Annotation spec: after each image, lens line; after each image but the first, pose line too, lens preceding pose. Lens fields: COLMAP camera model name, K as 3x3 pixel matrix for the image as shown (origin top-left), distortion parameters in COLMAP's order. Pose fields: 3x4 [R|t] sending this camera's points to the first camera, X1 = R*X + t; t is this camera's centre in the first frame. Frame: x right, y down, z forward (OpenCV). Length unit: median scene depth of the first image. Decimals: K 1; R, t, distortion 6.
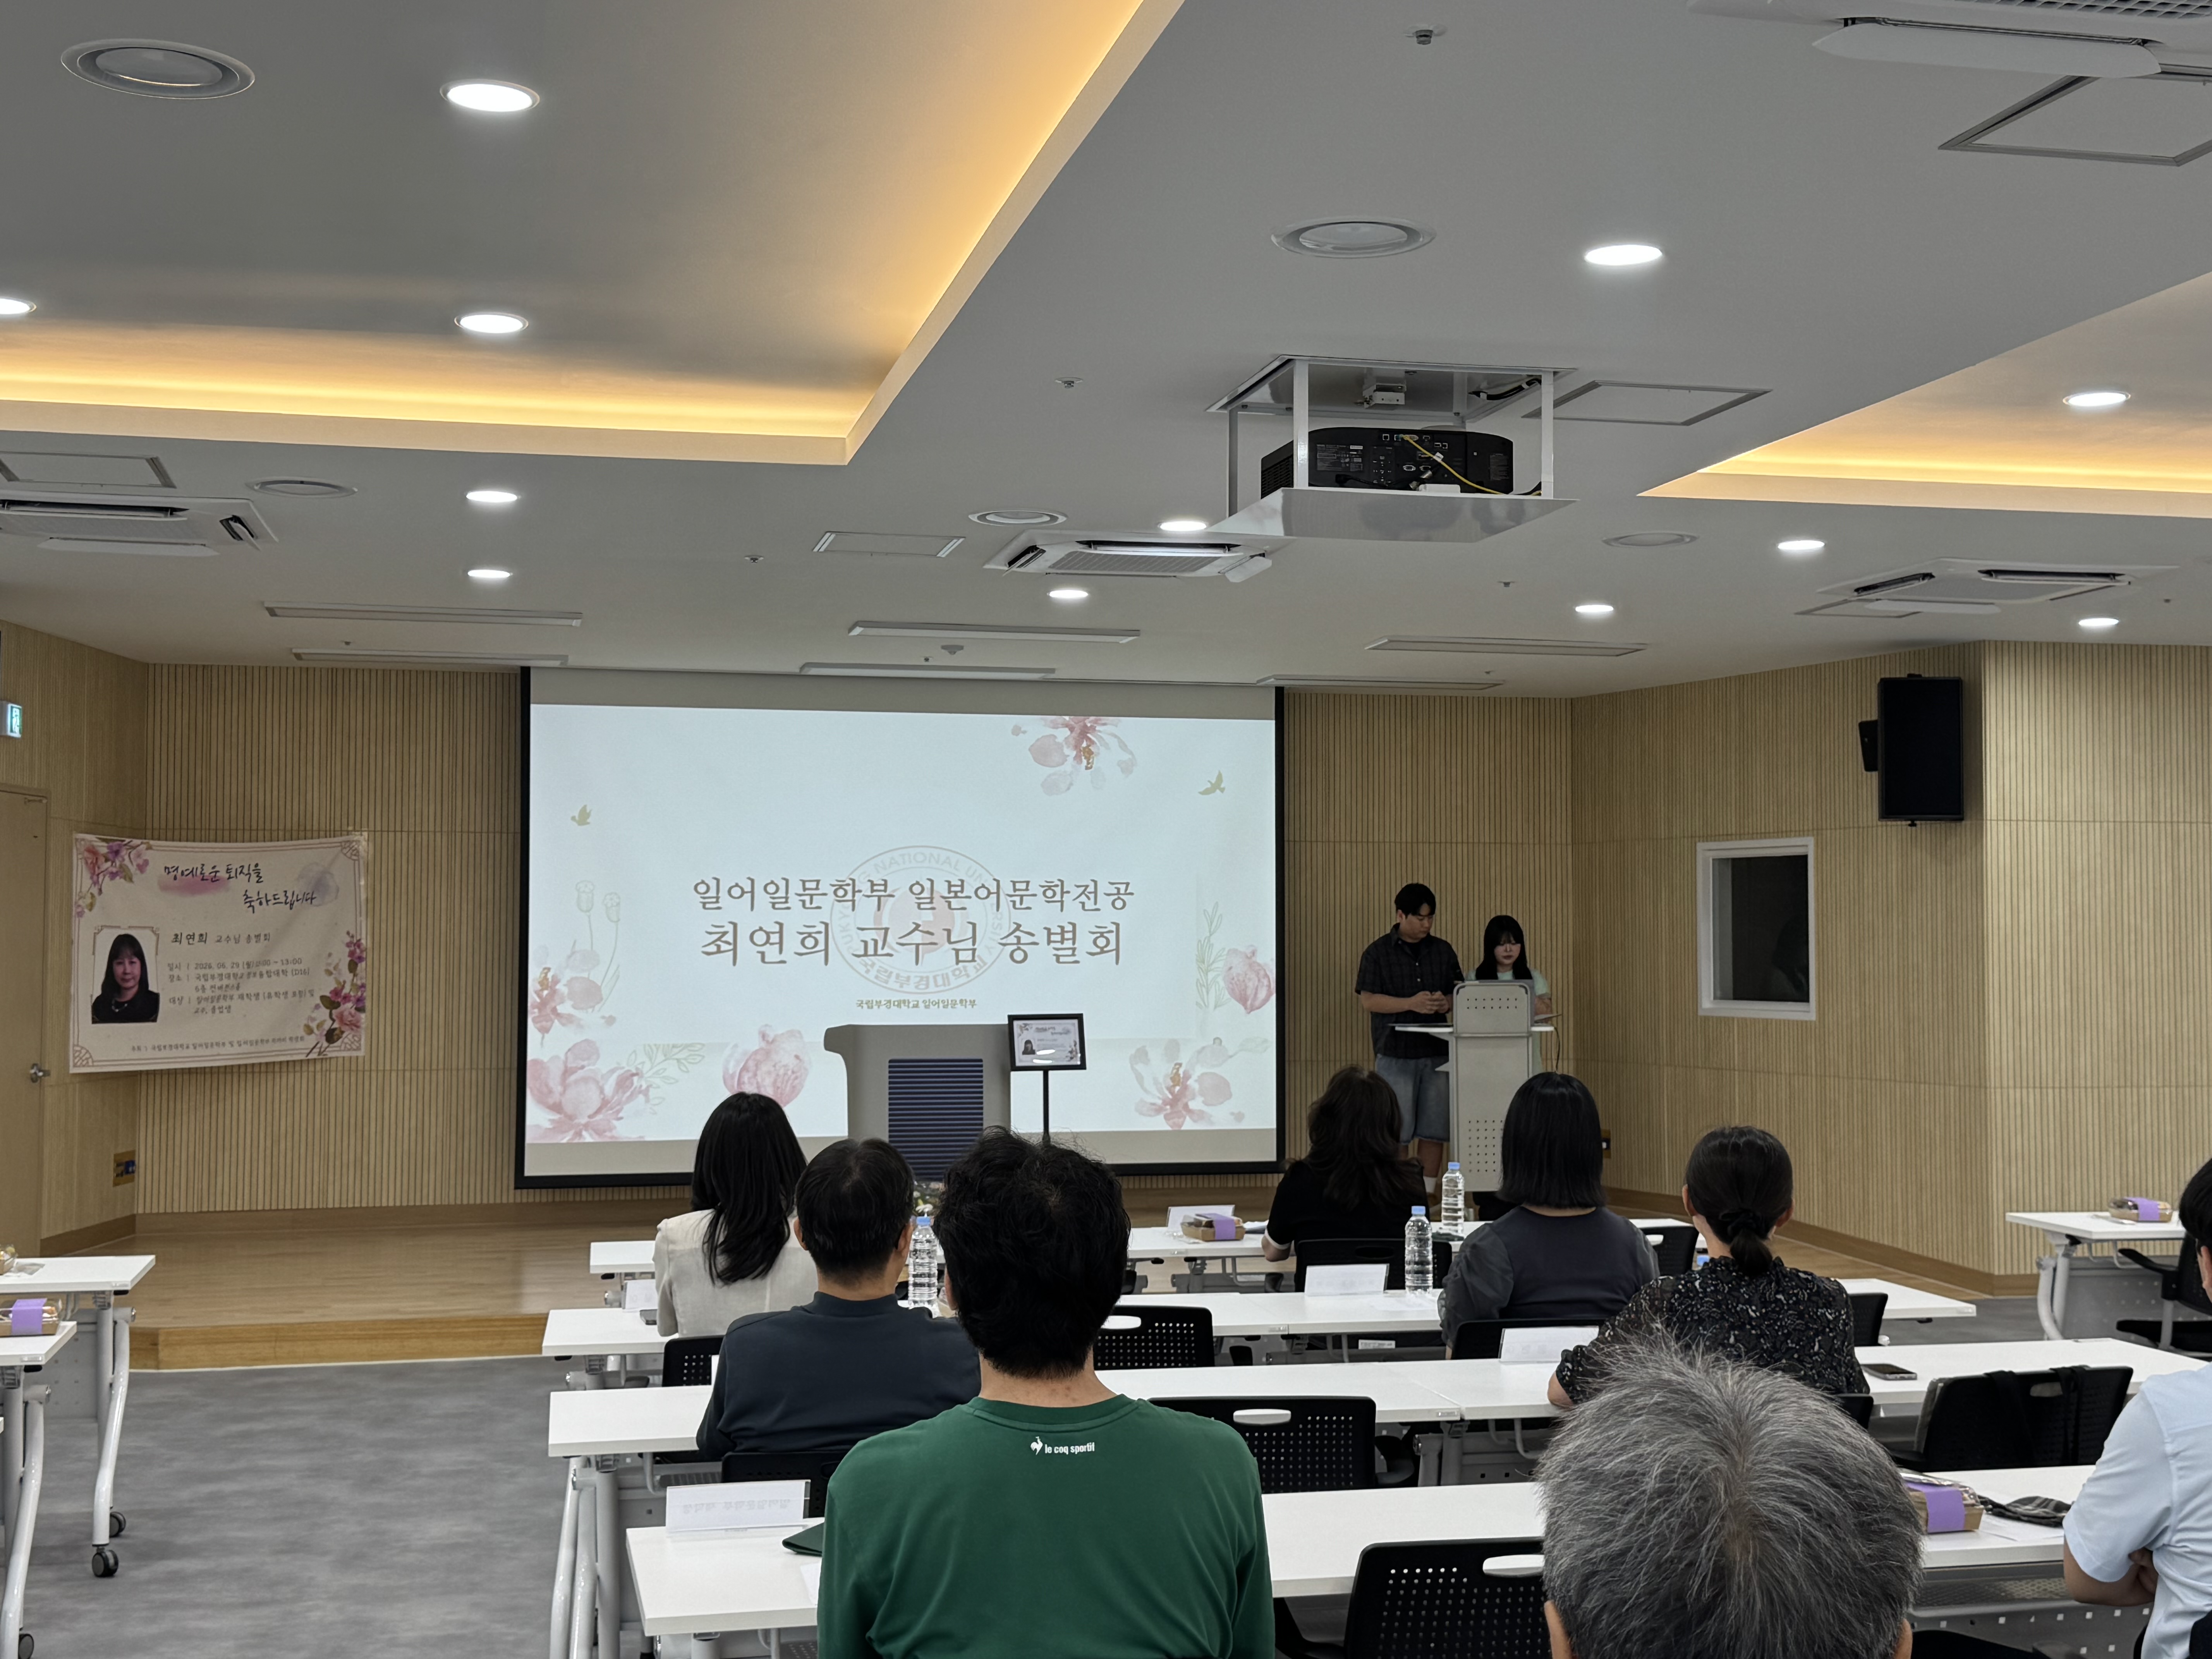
lens RADIAL K [[2696.1, 0, 1123.1], [0, 2696.1, 816.9], [0, 0, 1]] dist [0.103089, 0.000000]
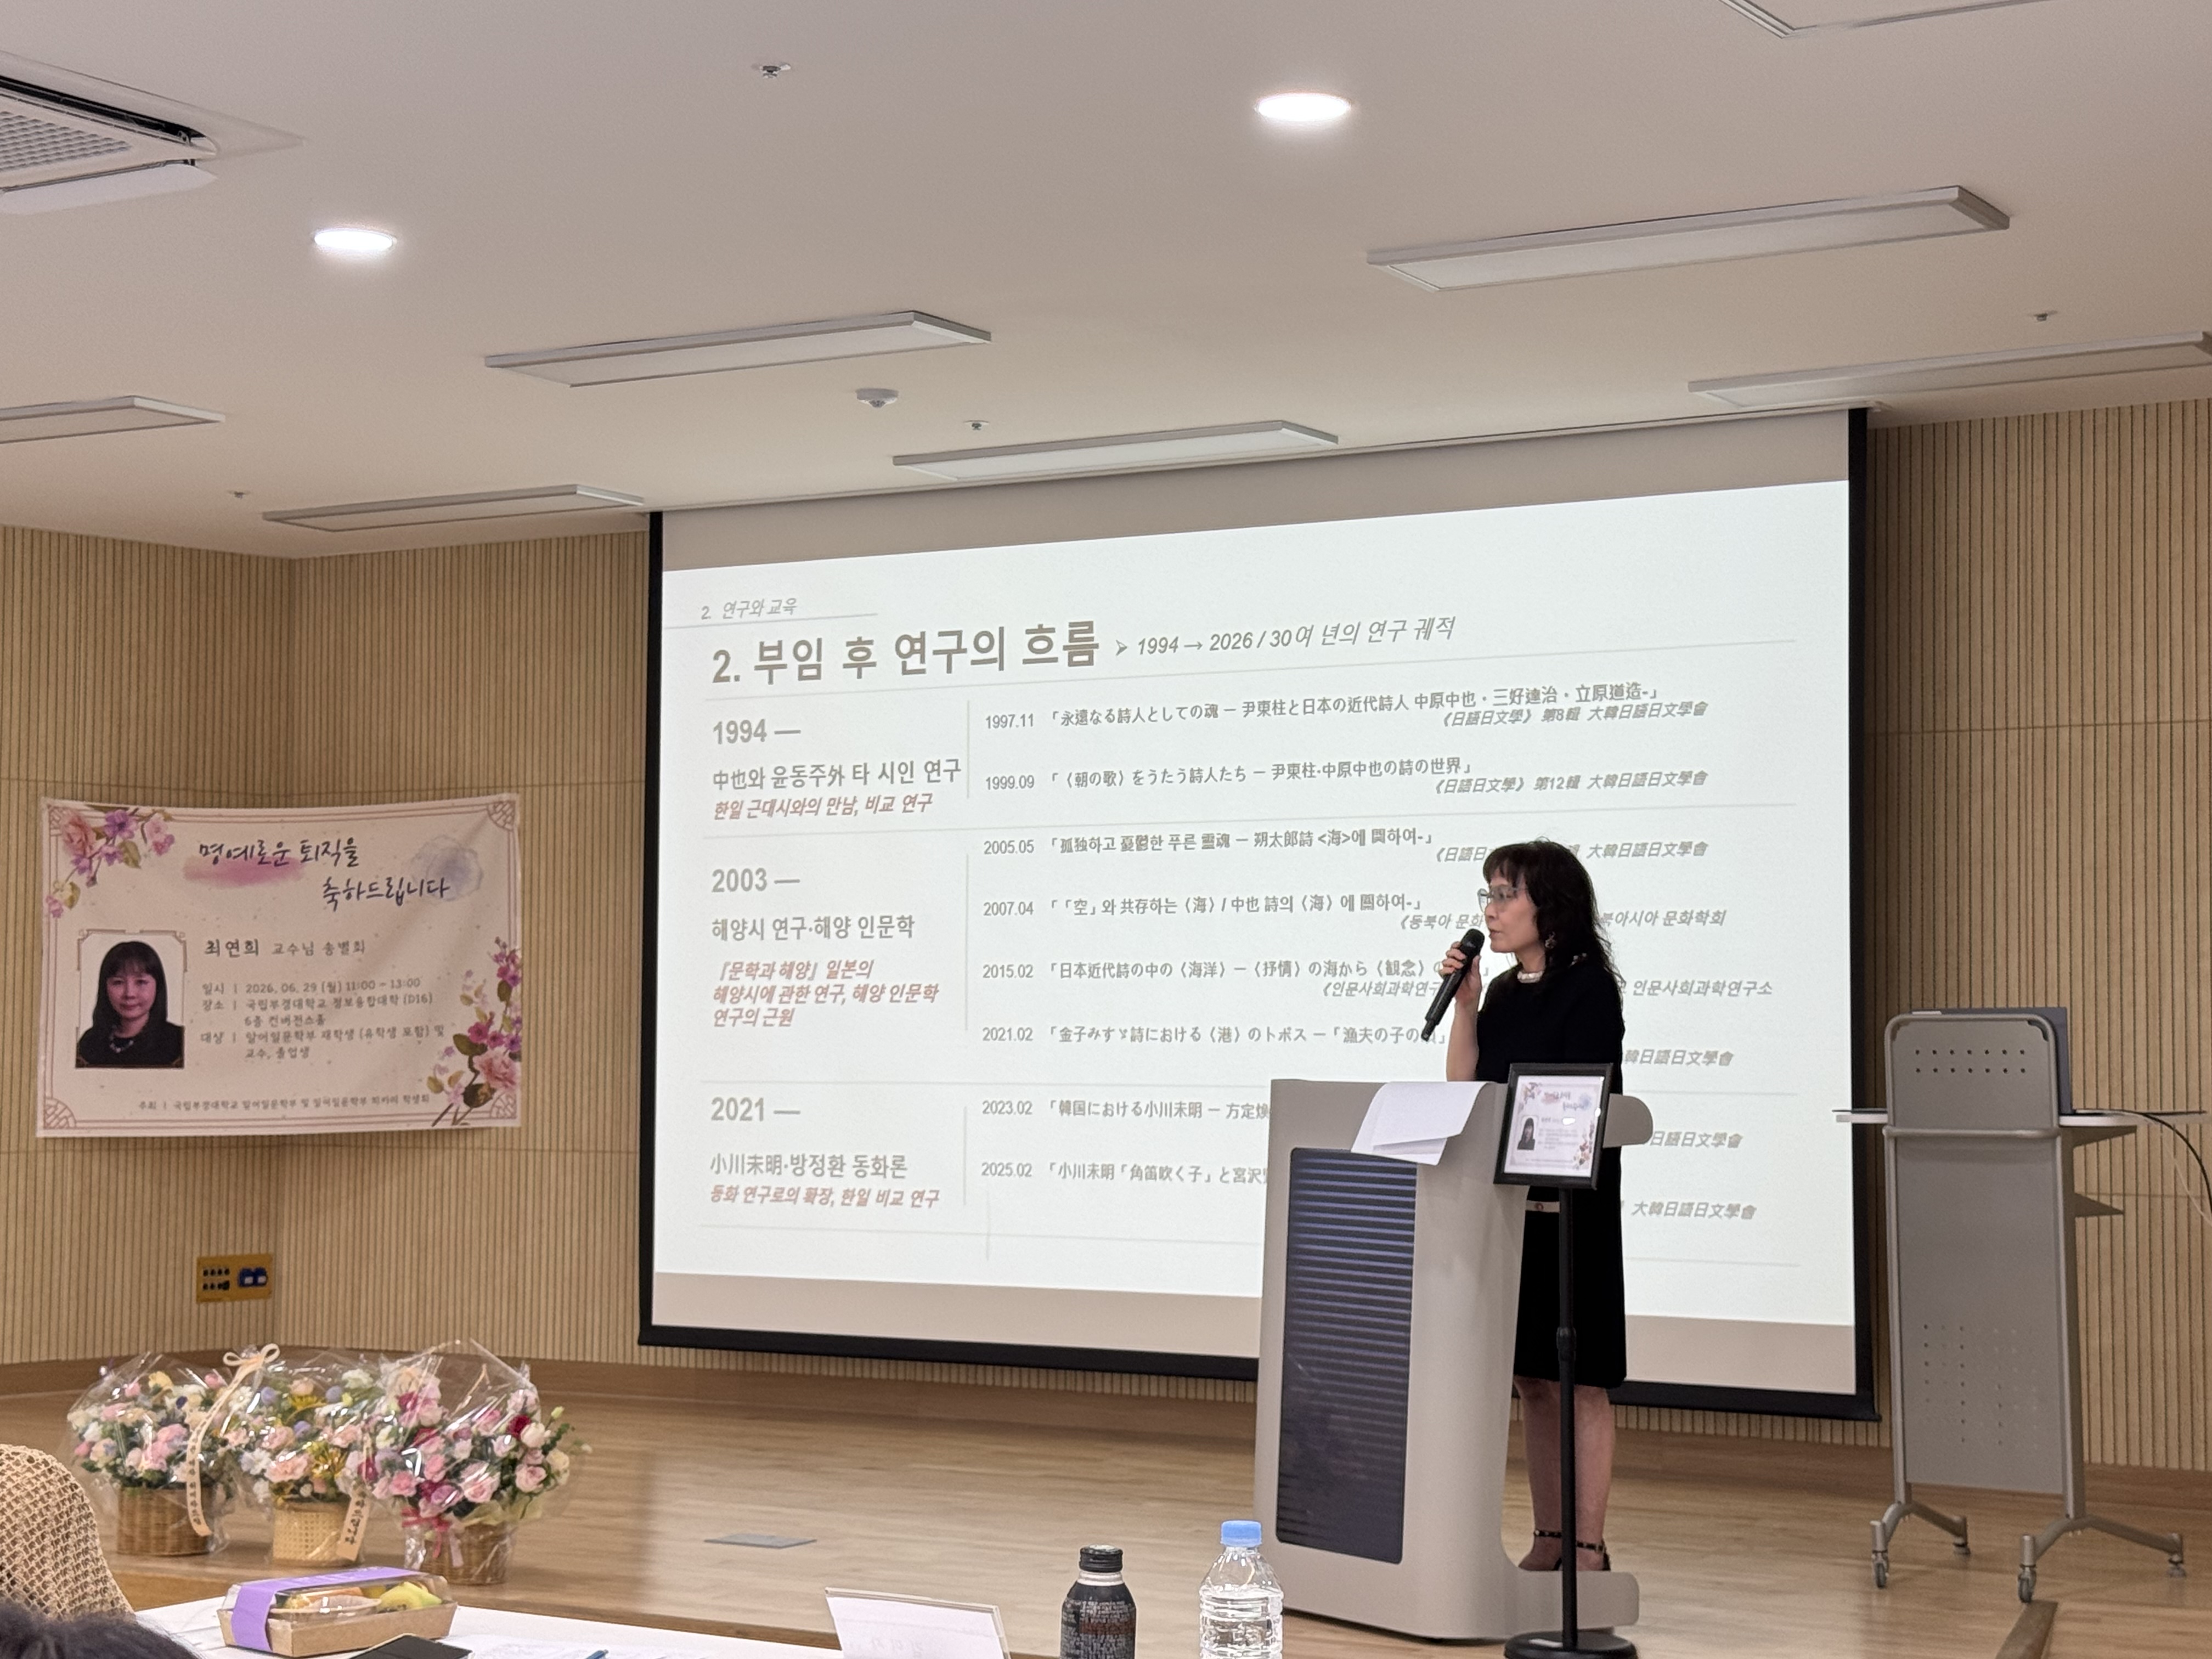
lens RADIAL K [[3720.6, 0, 1125.7], [0, 3720.6, 853.7], [0, 0, 1]] dist [0.147158, 0.000000]
pose [[0.715199, -0.031290, -0.698220, 0.470925], [0.030015, 0.999451, -0.014045, 0.039872], [0.698276, -0.010913, 0.715746, 0.468339]]
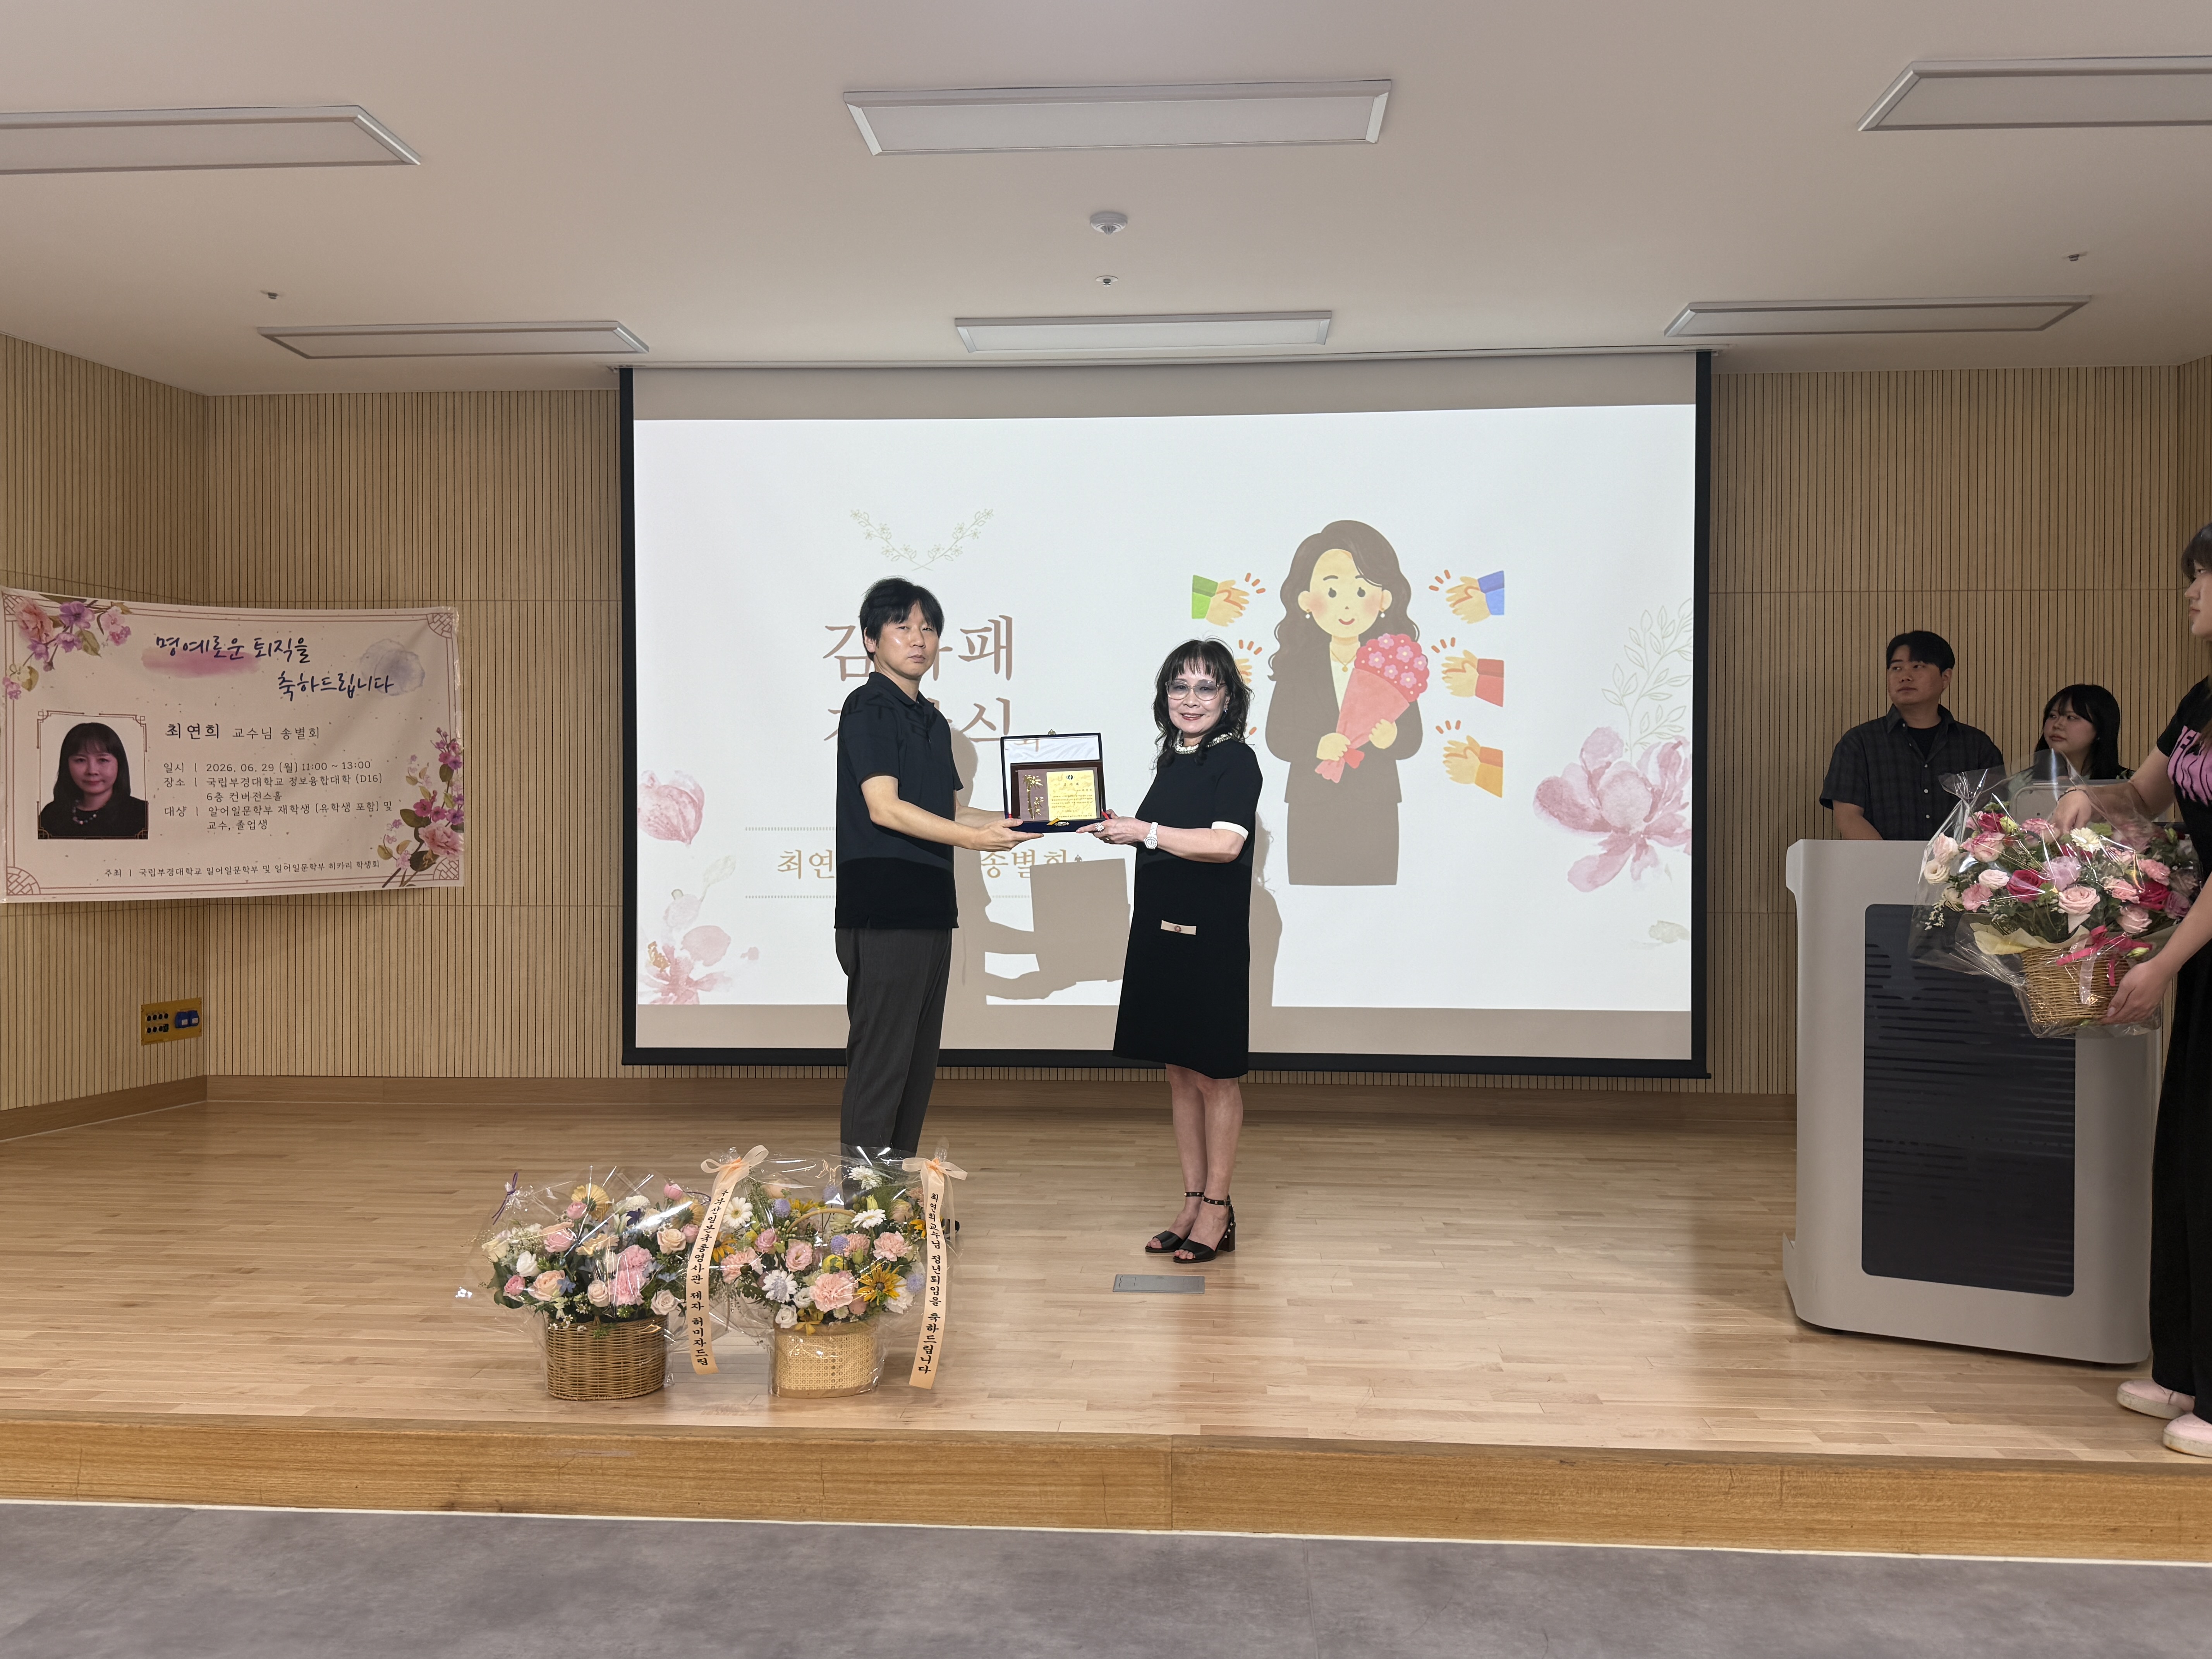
lens RADIAL K [[1711.2, 0, 1107.8], [0, 1711.2, 841.2], [0, 0, 1]] dist [0.029822, -0.038581]
pose [[0.956542, 0.003551, -0.291572, 0.045580], [0.013675, 0.998279, 0.057018, 0.050205], [0.291273, -0.058528, 0.954848, 0.595701]]
